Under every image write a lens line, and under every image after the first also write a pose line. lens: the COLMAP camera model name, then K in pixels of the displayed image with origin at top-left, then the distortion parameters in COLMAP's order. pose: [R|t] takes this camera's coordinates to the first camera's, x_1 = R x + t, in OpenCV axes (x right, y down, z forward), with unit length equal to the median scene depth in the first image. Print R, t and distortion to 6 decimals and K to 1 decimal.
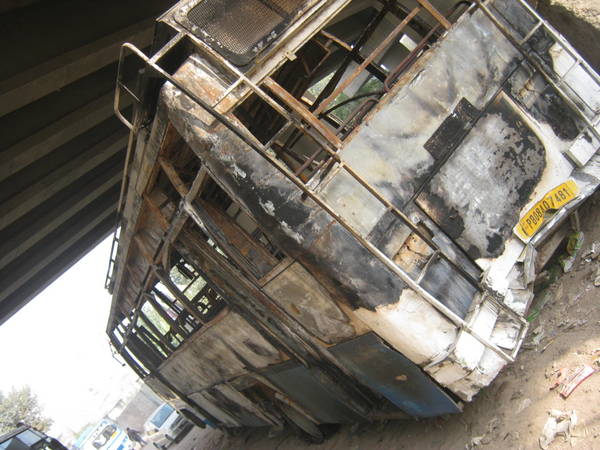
lens RADIAL K [[653.5, 0, 297.2], [0, 653.5, 222.9], [0, 0, 1]] dist [-0.083944, 0.000000]
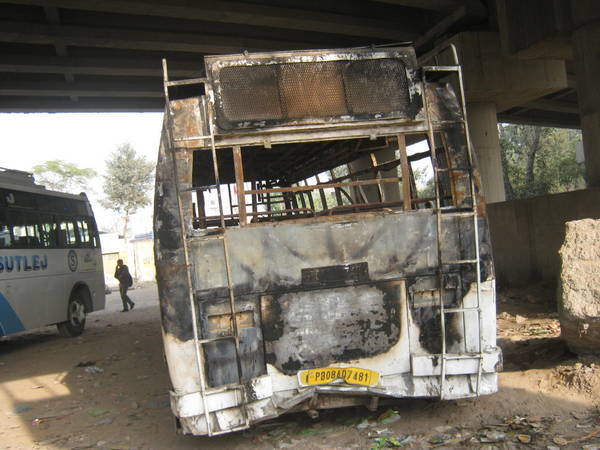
lens RADIAL K [[653.5, 0, 300.8], [0, 653.5, 227.8], [0, 0, 1]] dist [-0.083944, 0.000000]
pose [[0.711892, 0.679197, -0.178608, 0.351556], [-0.654147, 0.733829, 0.183264, -0.391322], [0.255540, -0.013629, 0.966702, -0.190408]]
